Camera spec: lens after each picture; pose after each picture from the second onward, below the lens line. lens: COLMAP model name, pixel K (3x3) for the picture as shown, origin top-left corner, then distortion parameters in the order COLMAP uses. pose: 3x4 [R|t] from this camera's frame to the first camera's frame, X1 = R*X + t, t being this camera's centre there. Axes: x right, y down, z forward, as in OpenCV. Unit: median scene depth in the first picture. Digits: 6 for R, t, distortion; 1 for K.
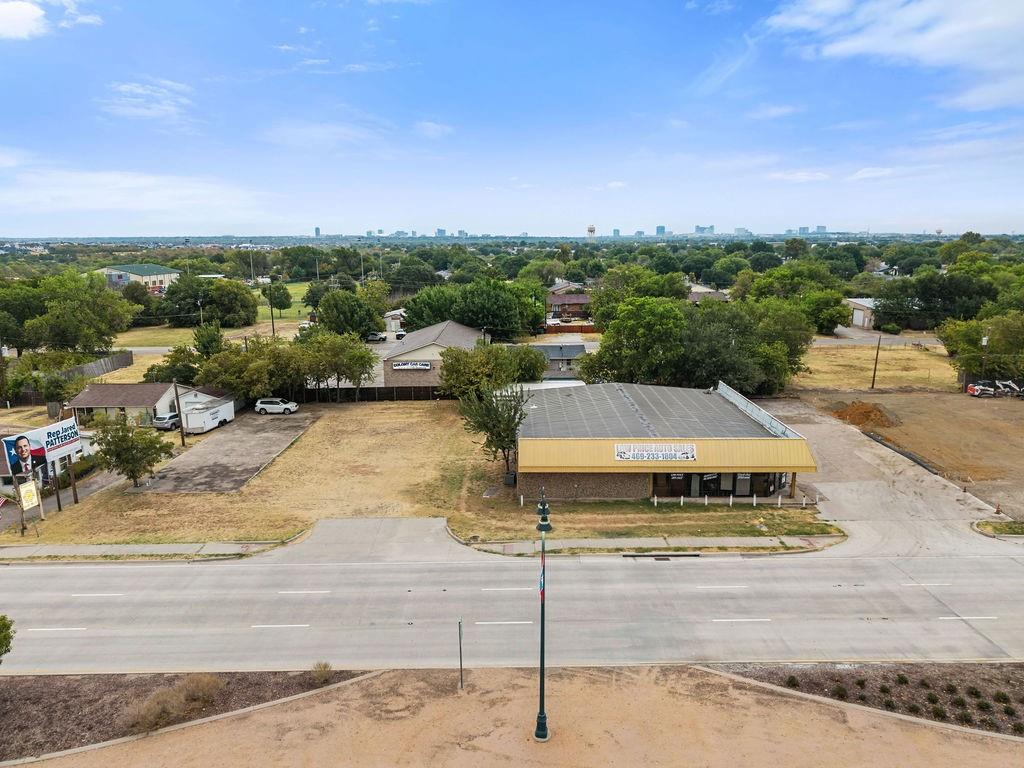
lens RADIAL K [[688.1, 0, 512.0], [0, 688.1, 384.0], [0, 0, 1]] dist [0.008384, -0.002351]
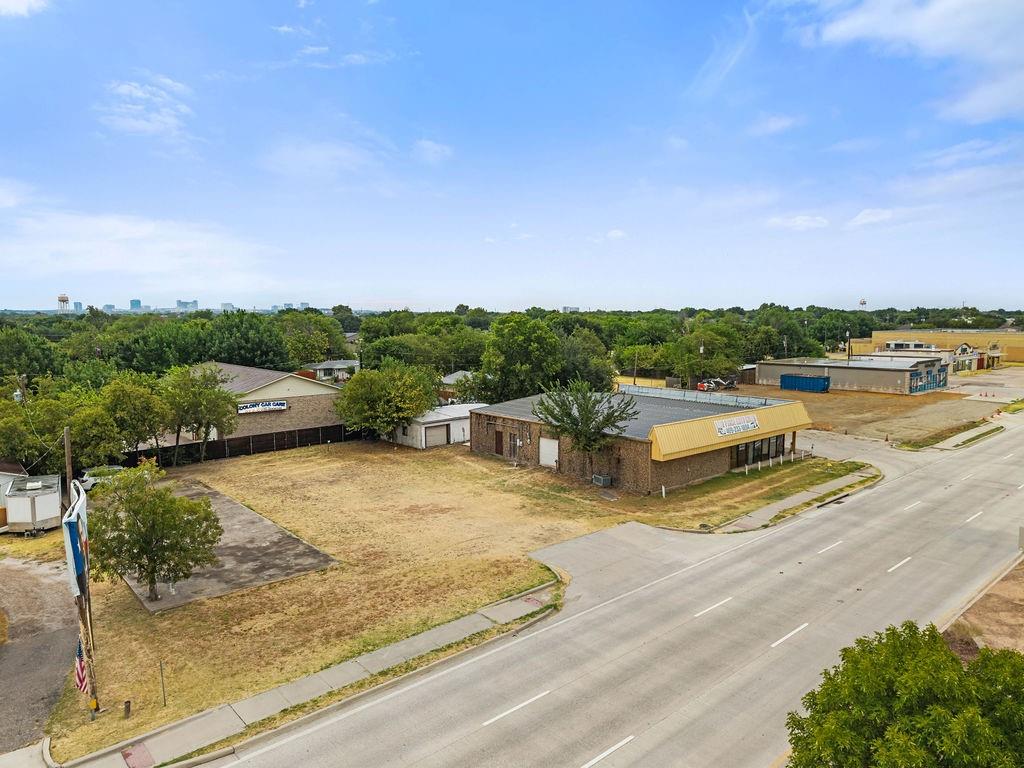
lens RADIAL K [[688.1, 0, 512.0], [0, 688.1, 384.0], [0, 0, 1]] dist [0.008384, -0.002351]
pose [[0.752626, -0.062384, 0.655486, -0.742360], [0.133245, 0.989335, -0.058834, 0.051233], [-0.644825, 0.131621, 0.752912, 0.401883]]
